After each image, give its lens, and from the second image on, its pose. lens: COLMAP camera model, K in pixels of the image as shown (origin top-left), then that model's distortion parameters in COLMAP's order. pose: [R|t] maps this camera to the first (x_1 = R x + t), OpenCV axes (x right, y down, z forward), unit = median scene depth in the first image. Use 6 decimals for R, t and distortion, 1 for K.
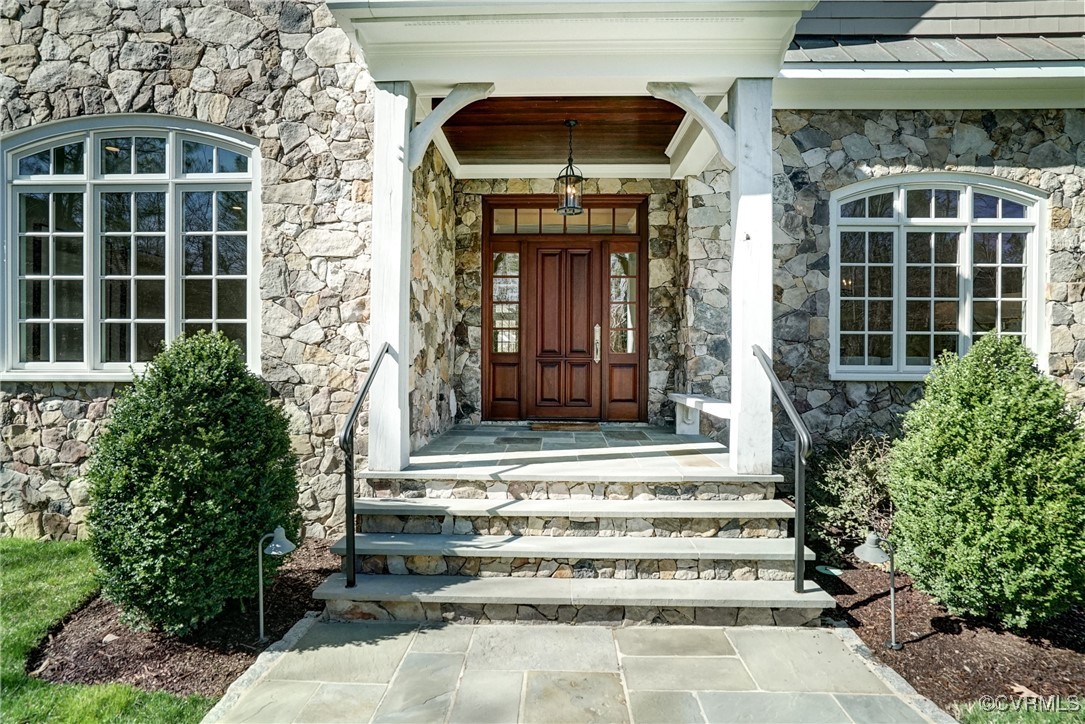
lens RADIAL K [[566.3, 0, 537.1], [0, 566.3, 358.6], [0, 0, 1]] dist [-0.002307, -0.000216]
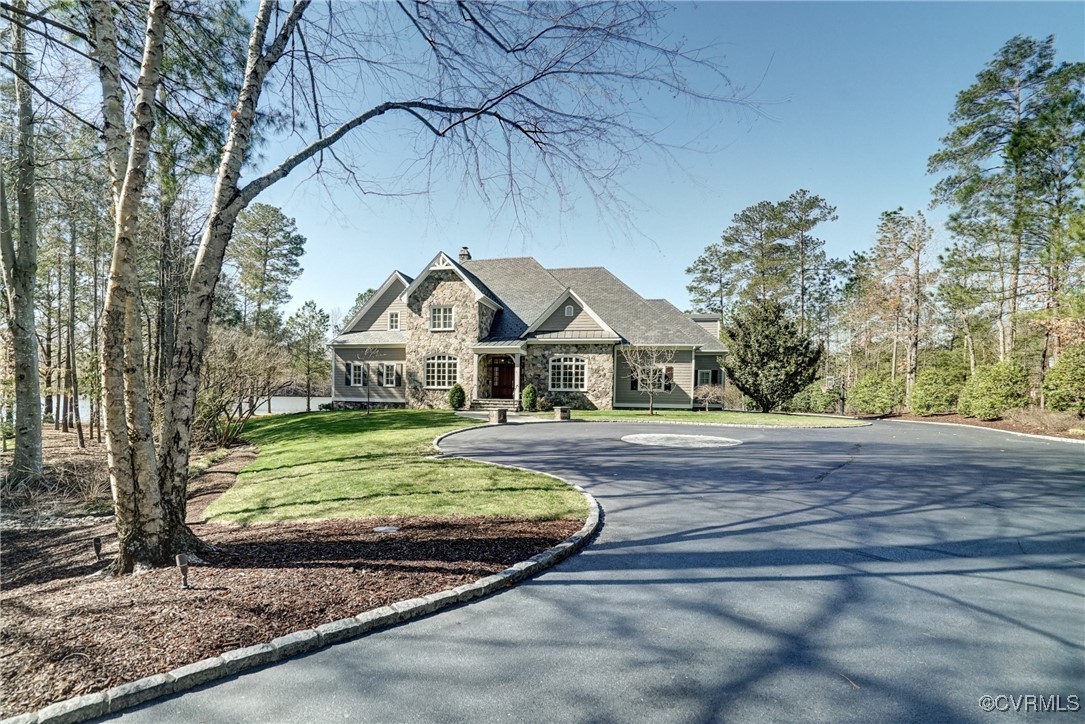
lens RADIAL K [[508.5, 0, 507.6], [0, 508.5, 413.7], [0, 0, 1]] dist [-0.043081, 0.012174]
pose [[0.981680, 0.017731, -0.189713, 1.100432], [-0.011606, 0.999376, 0.033350, 0.105518], [0.190186, -0.030537, 0.981273, -4.222123]]
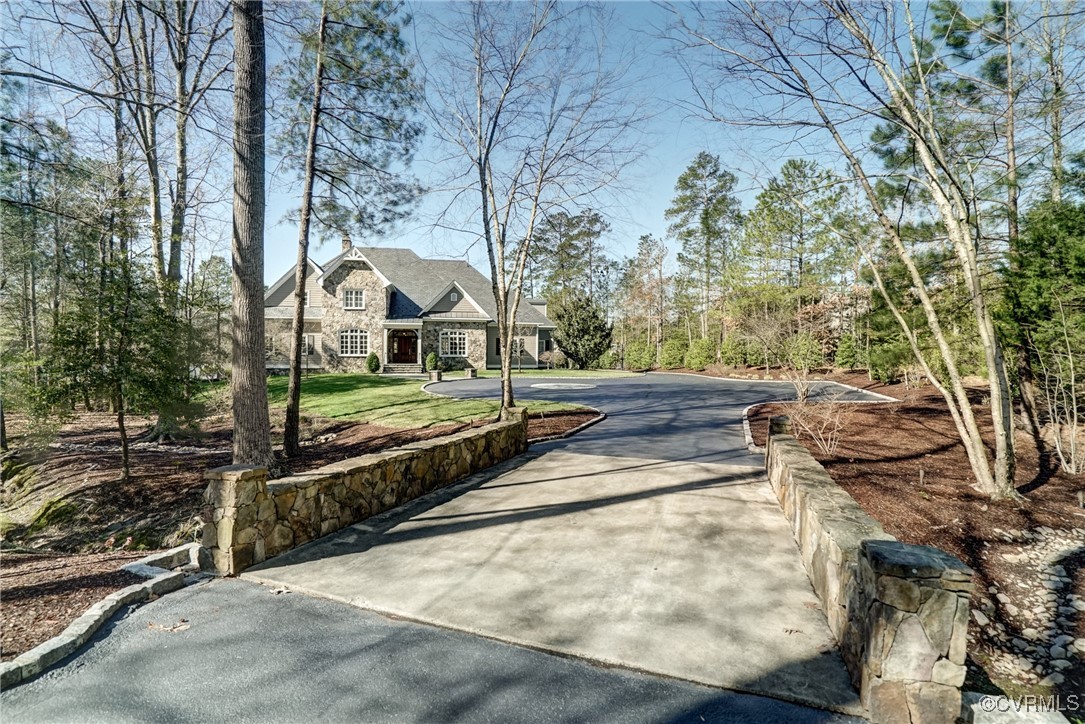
lens RADIAL K [[508.5, 0, 534.3], [0, 508.5, 363.5], [0, 0, 1]] dist [-0.043081, 0.012174]
pose [[0.964249, -0.005507, 0.264941, -0.065179], [0.003405, 0.999959, 0.008395, 0.076233], [-0.264976, -0.007193, 0.964228, -5.989116]]
